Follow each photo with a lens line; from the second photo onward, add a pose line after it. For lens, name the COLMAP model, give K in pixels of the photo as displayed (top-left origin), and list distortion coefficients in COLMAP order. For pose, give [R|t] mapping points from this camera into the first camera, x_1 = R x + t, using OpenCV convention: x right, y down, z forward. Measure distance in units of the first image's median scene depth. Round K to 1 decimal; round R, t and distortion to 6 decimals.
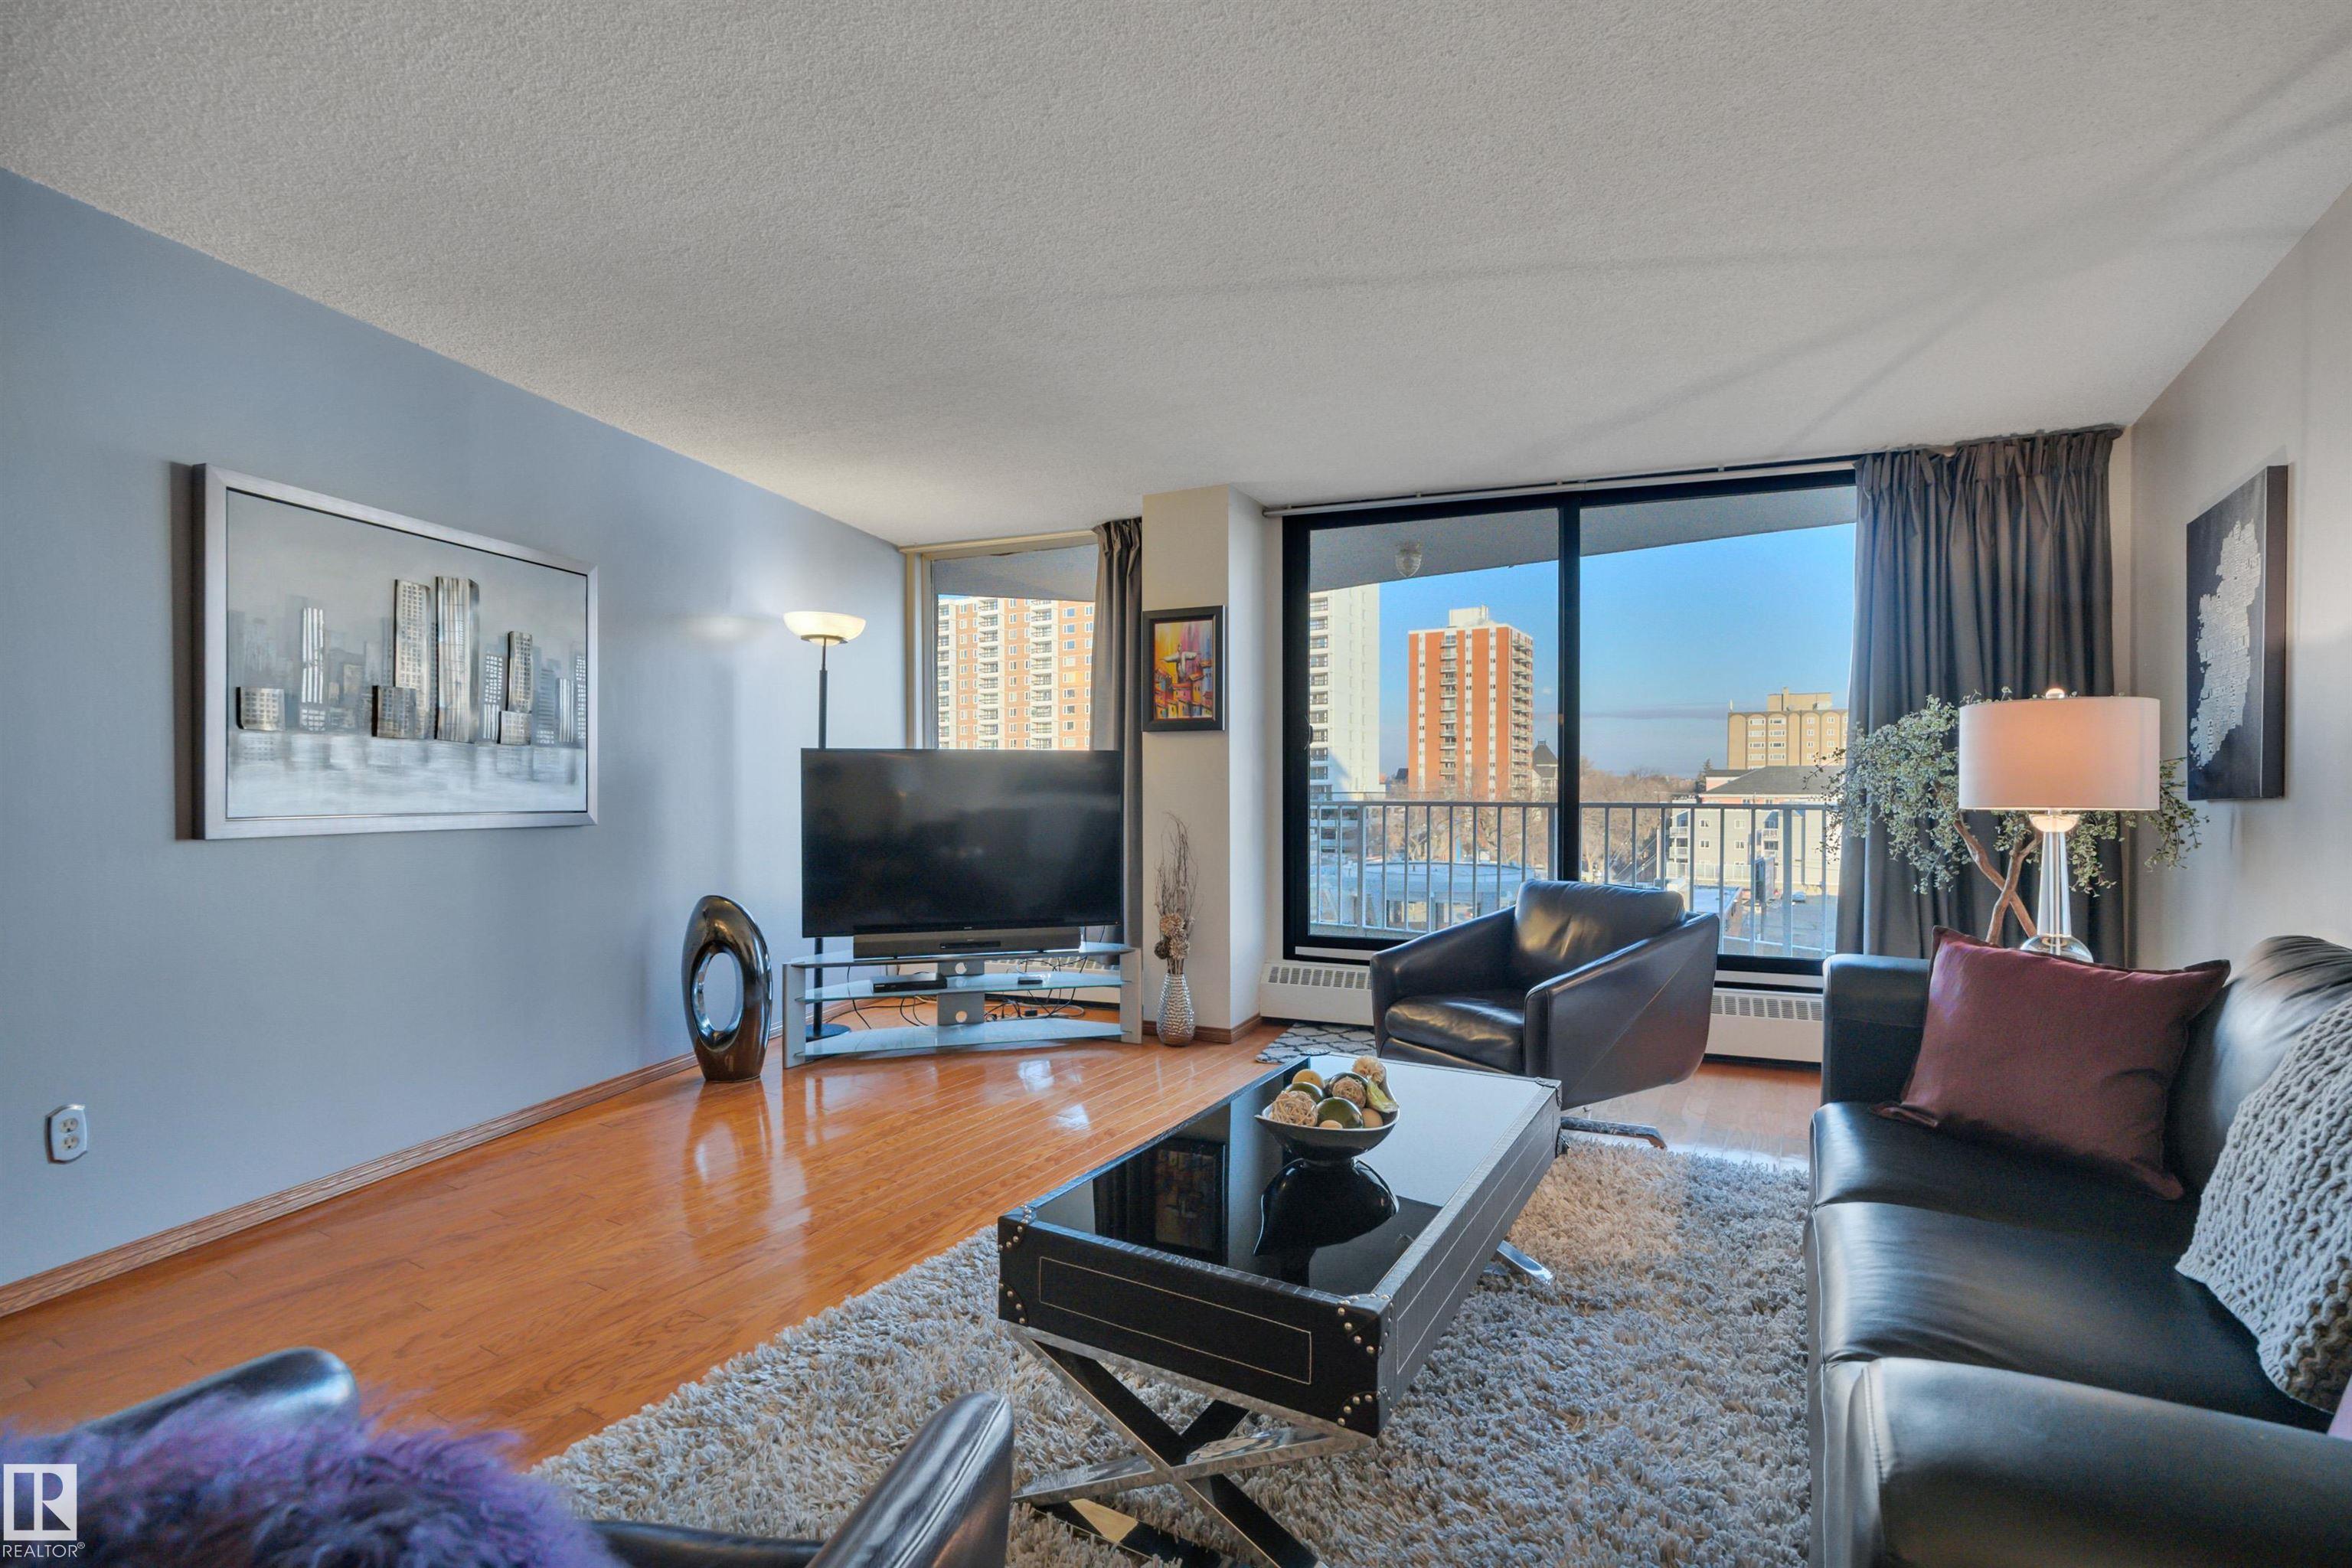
lens RADIAL K [[1081.7, 0, 1173.5], [0, 1081.7, 795.8], [0, 0, 1]] dist [-0.008525, 0.000391]
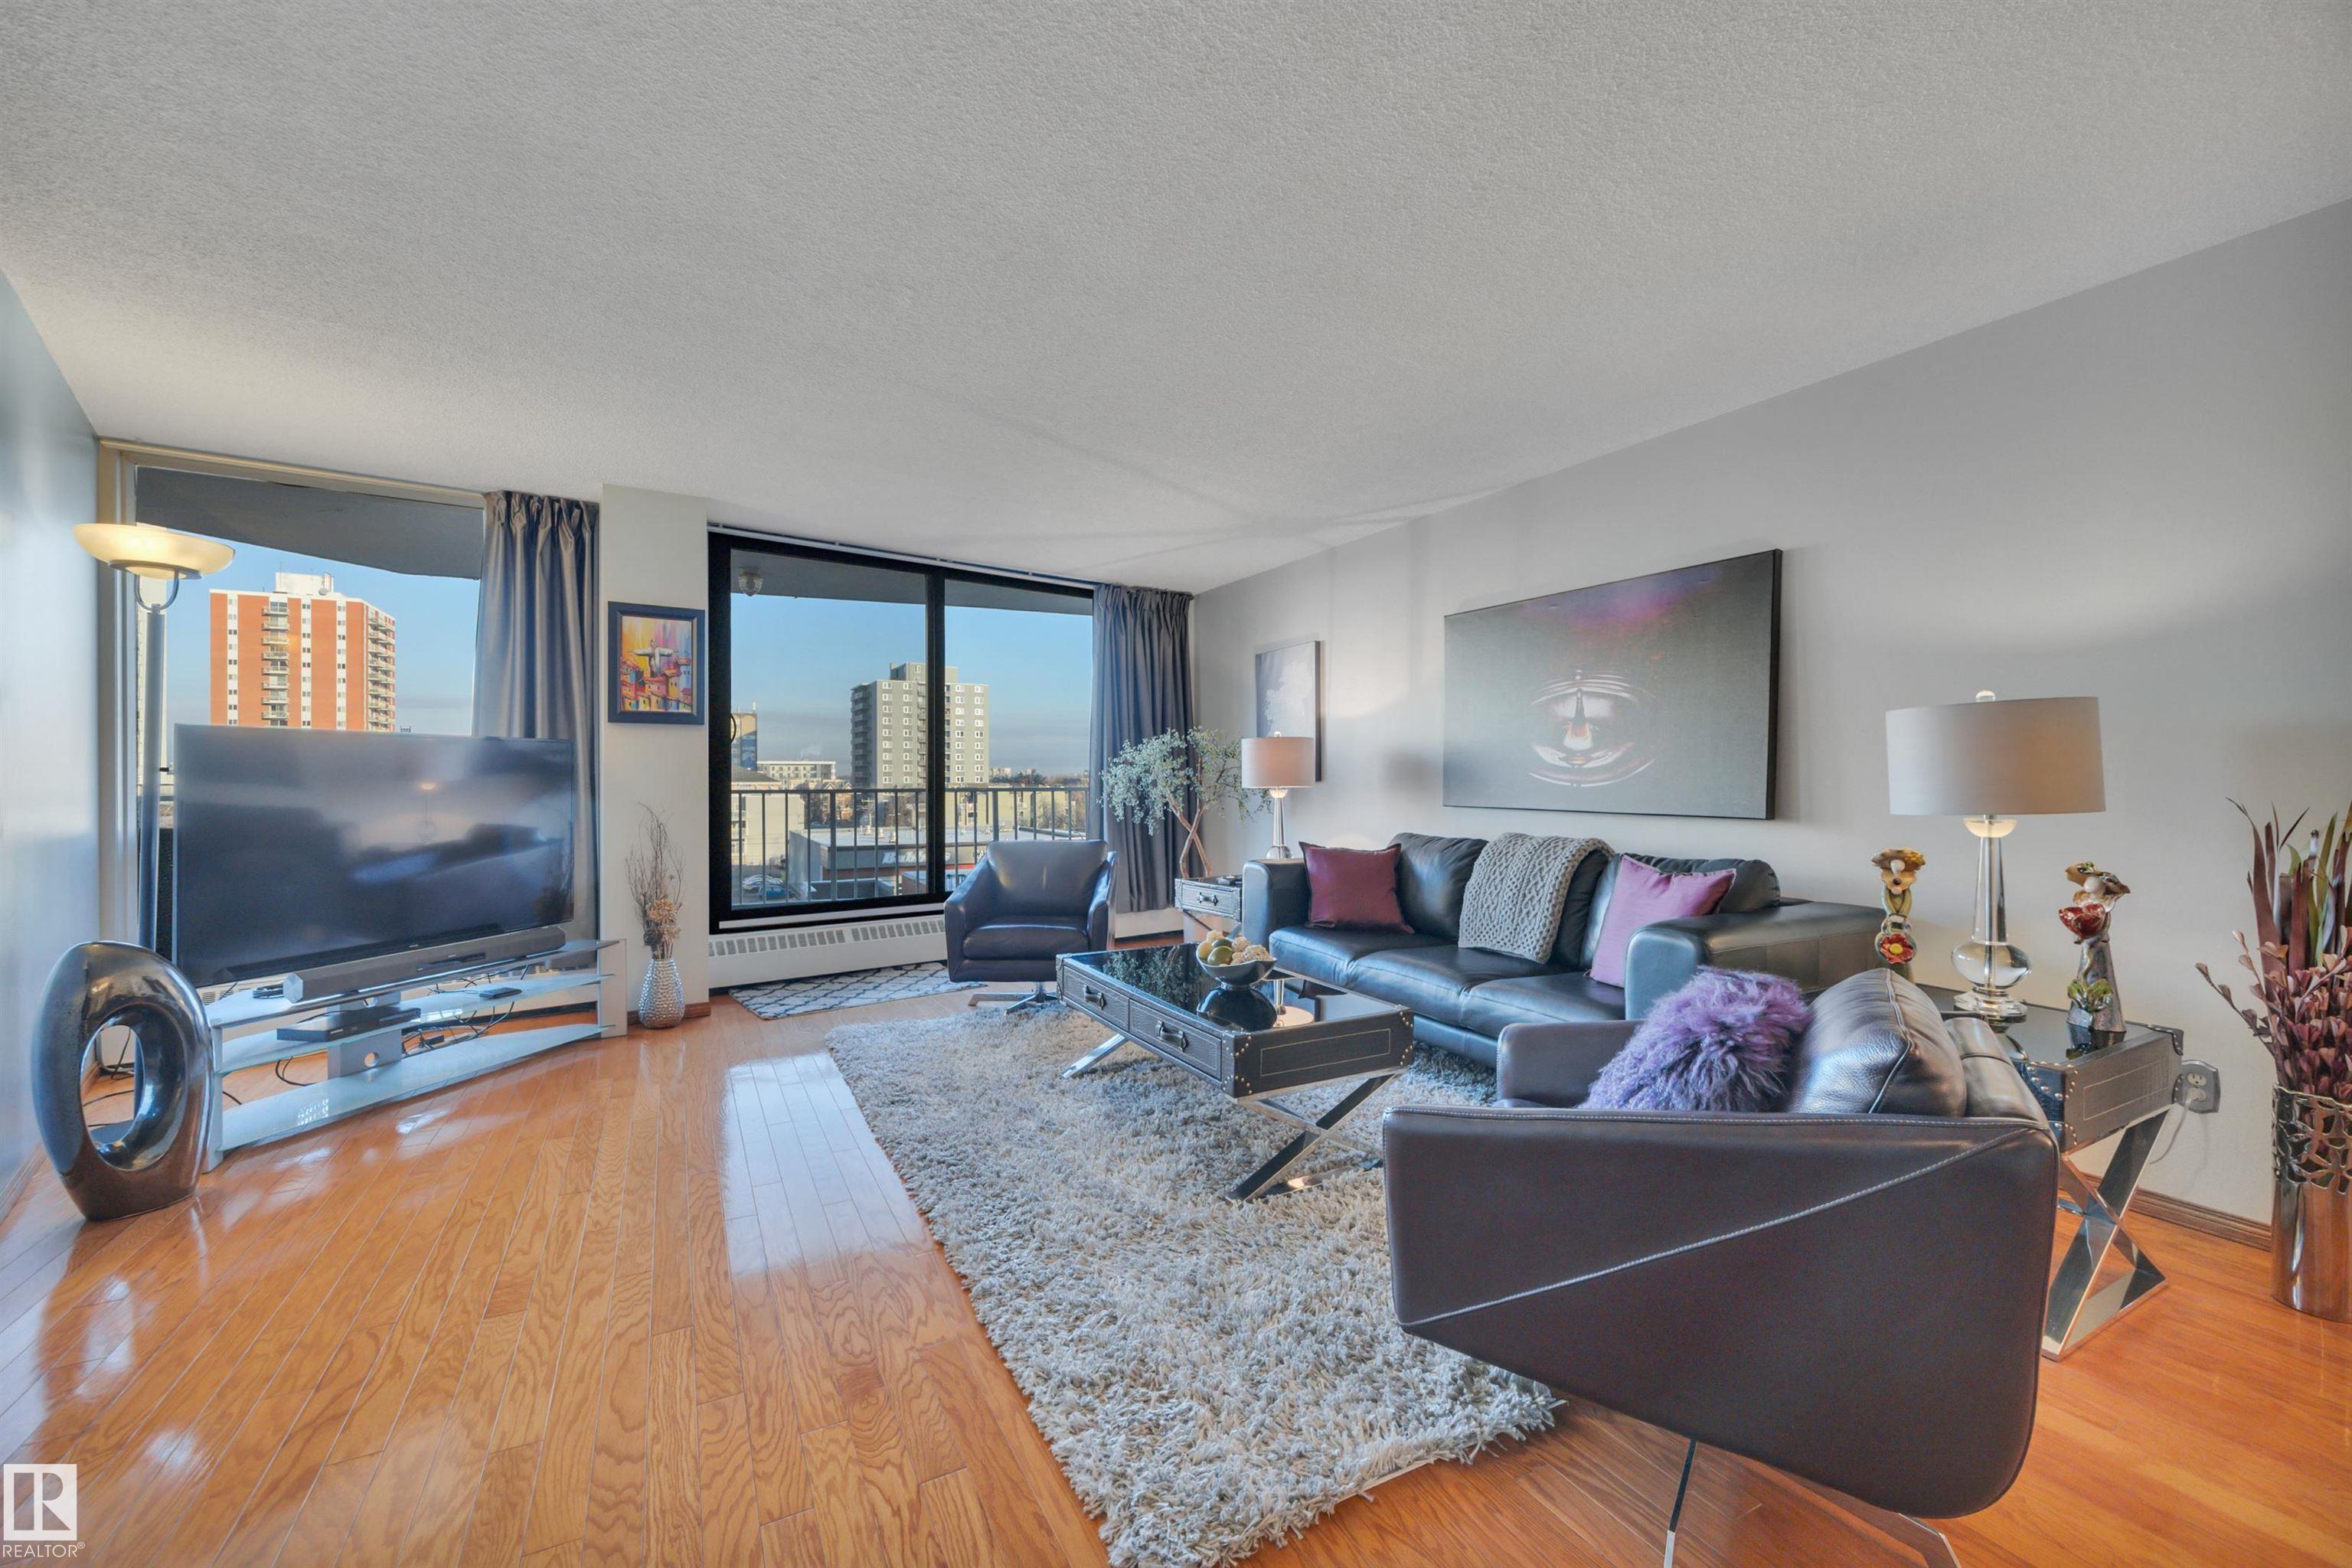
lens RADIAL K [[927.4, 0, 1172.6], [0, 927.4, 772.5], [0, 0, 1]] dist [-0.002501, 0.000032]
pose [[0.523548, 0.002595, 0.851992, -0.495855], [0.007849, 0.999938, -0.007869, -0.002564], [-0.851960, 0.010807, 0.523496, 0.119209]]
